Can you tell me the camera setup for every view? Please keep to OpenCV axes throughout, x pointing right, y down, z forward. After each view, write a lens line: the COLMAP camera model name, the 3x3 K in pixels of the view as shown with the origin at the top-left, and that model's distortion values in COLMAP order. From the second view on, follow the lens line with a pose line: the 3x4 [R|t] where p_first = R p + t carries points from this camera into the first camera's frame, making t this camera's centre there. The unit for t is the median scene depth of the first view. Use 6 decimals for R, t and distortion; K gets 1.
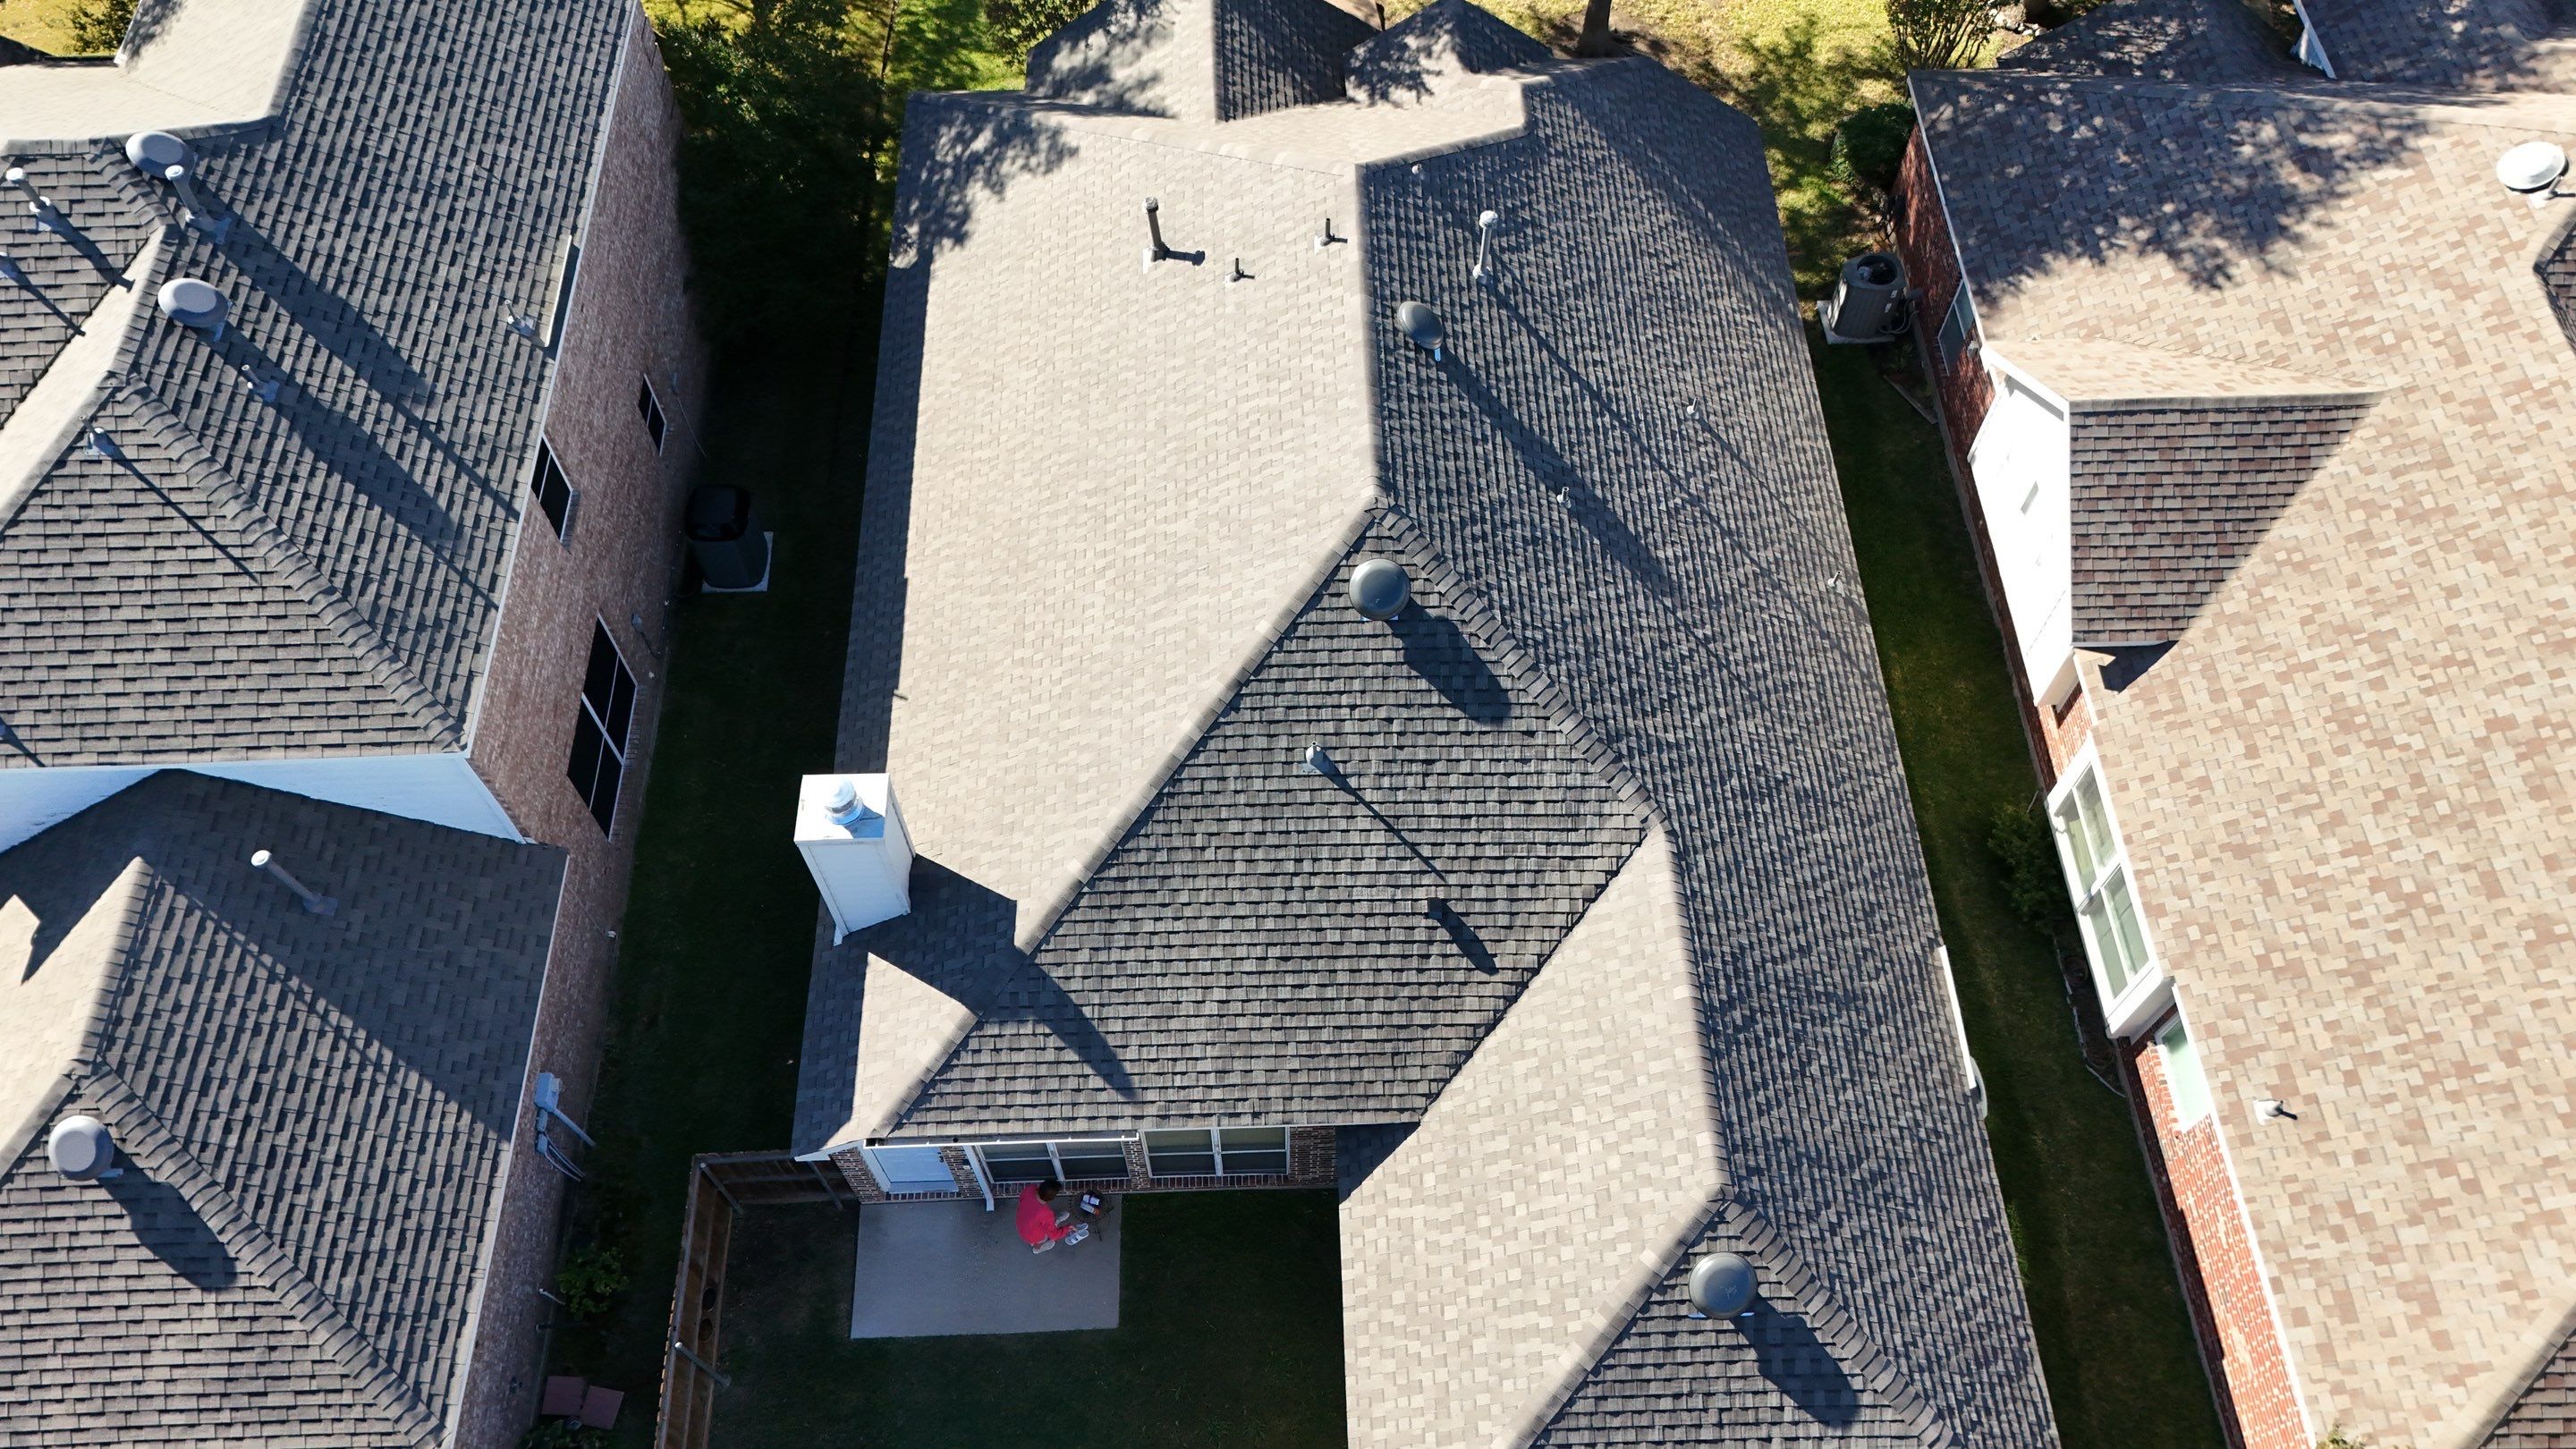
lens RADIAL K [[2087.5, 0, 1300.8], [0, 2087.5, 553.6], [0, 0, 1]] dist [0.127012, -0.192490]
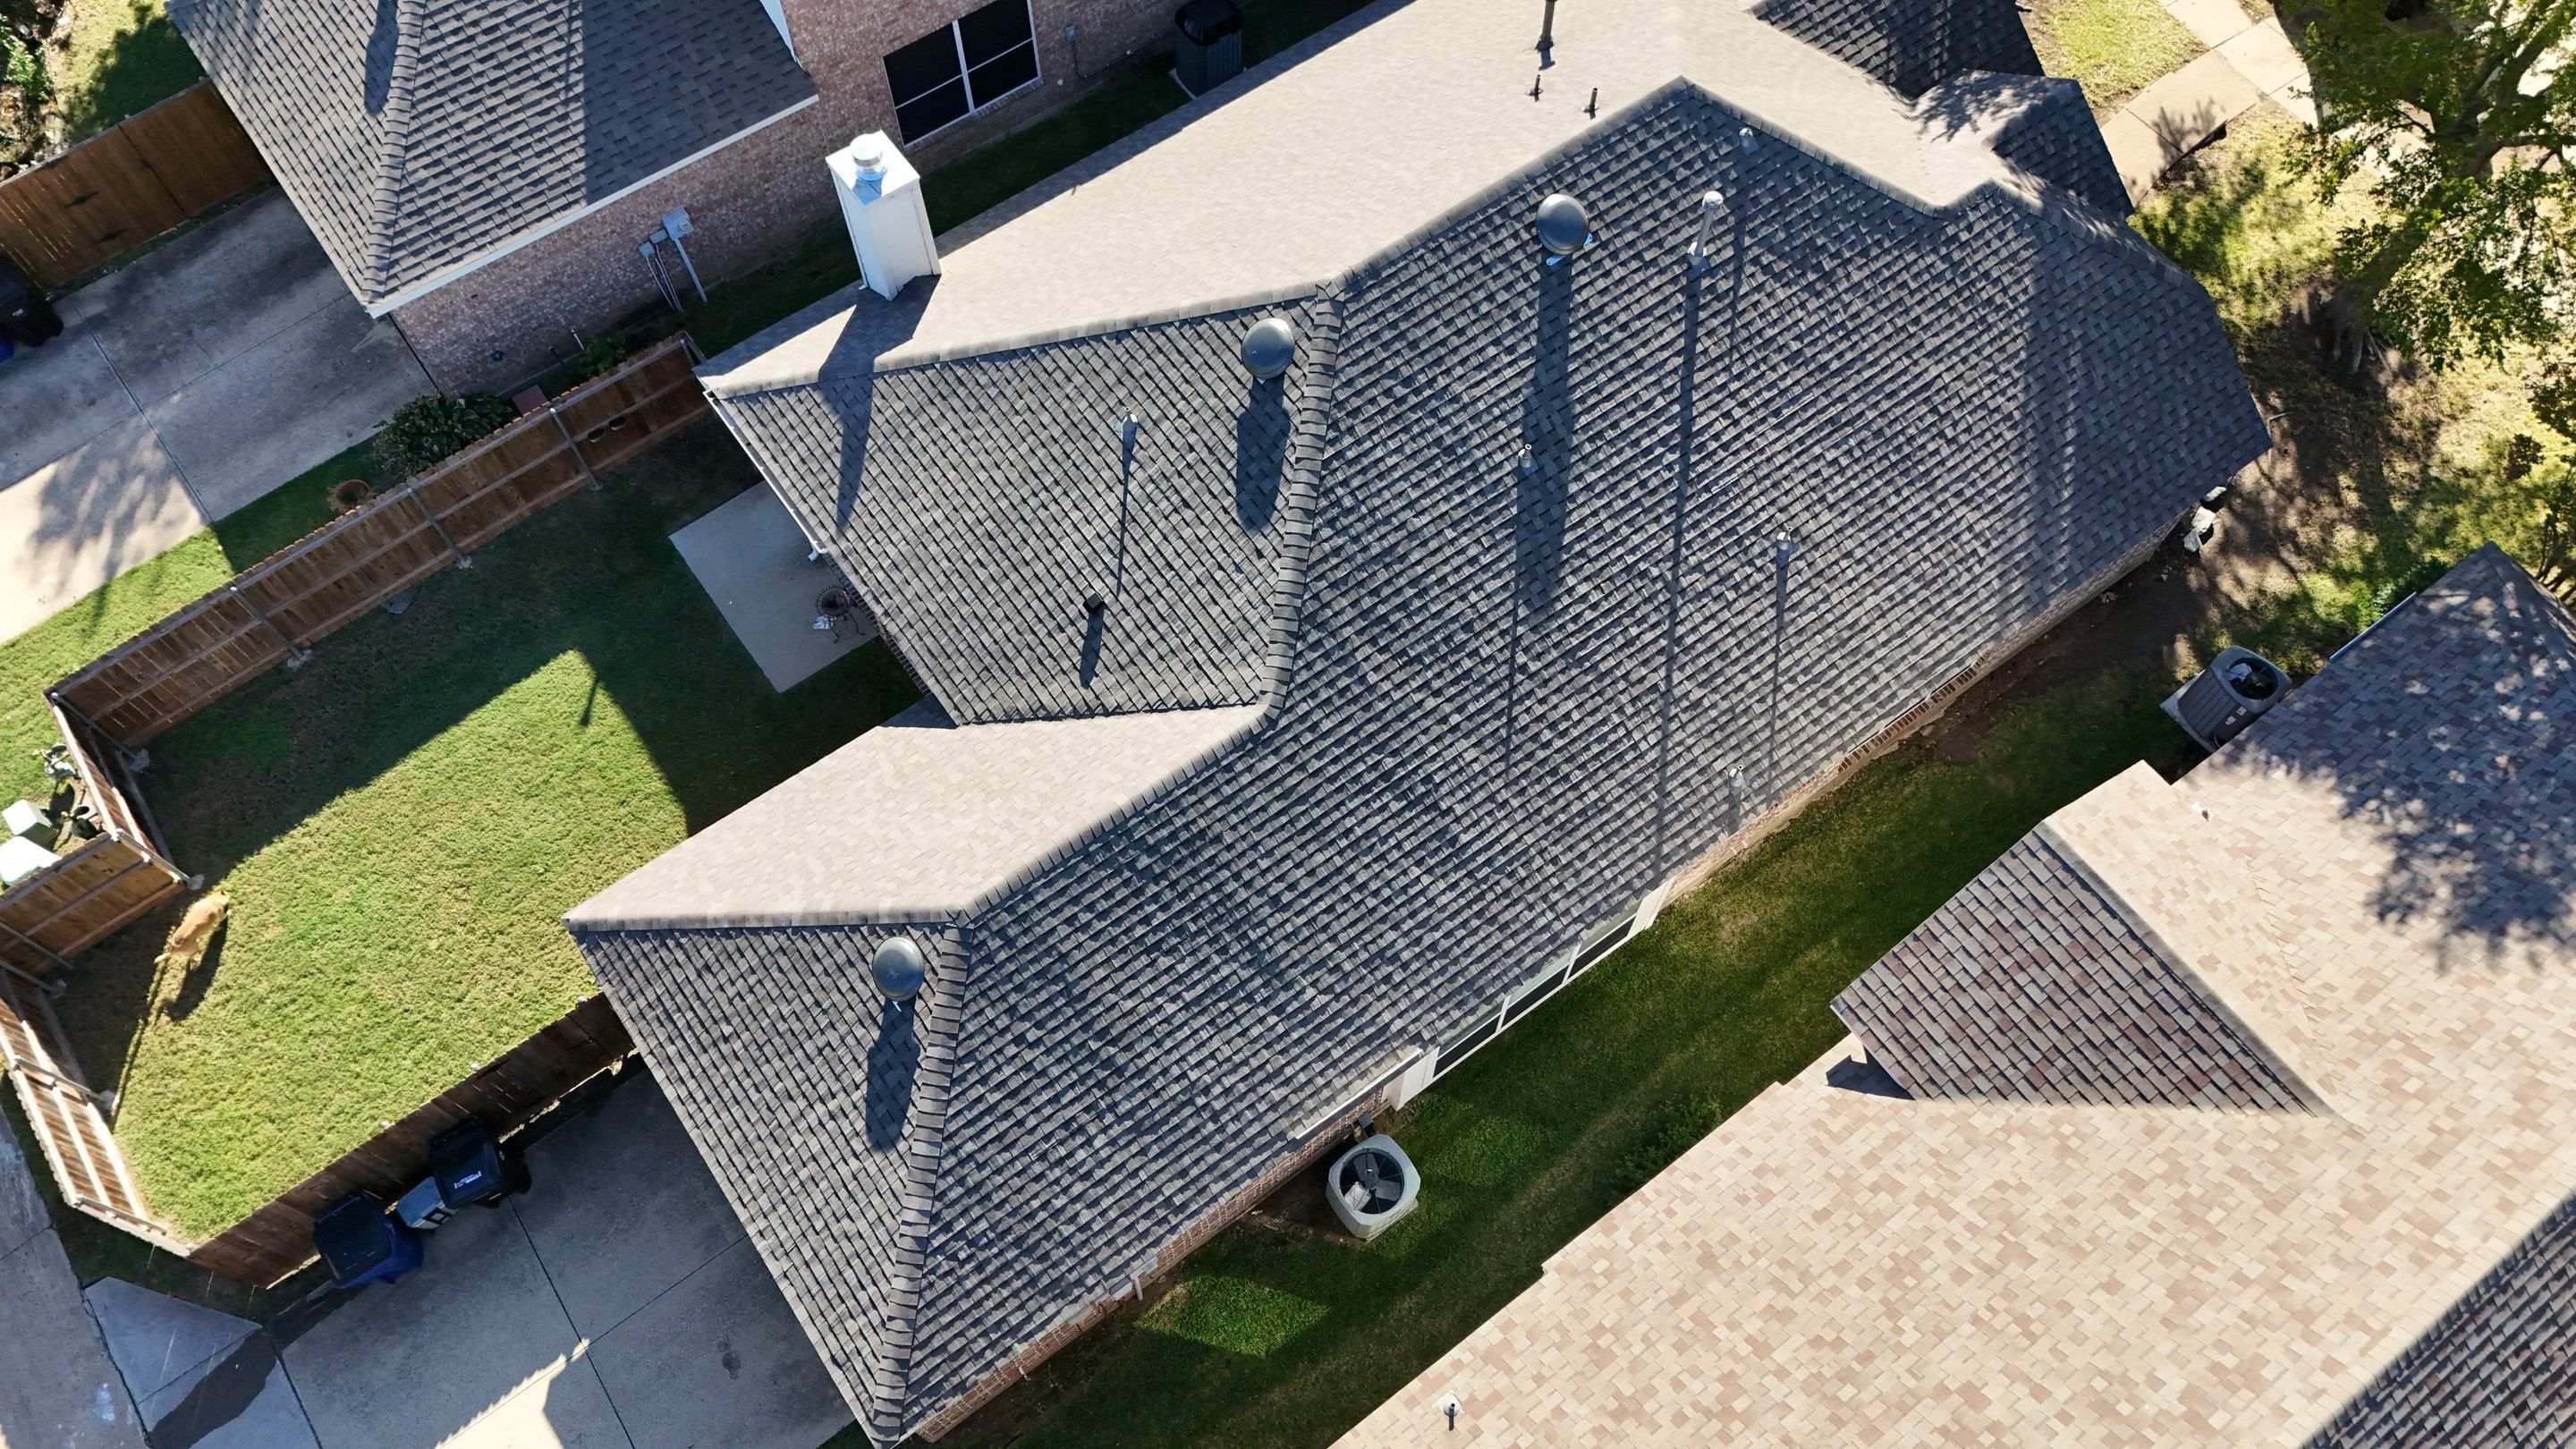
lens RADIAL K [[2105.3, 0, 1290.7], [0, 2105.3, 622.2], [0, 0, 1]] dist [0.132393, -0.241227]
pose [[0.569258, 0.720840, -0.395393, 0.542868], [-0.677482, 0.683742, 0.271139, -0.176691], [0.465794, 0.113524, 0.877581, 0.120202]]
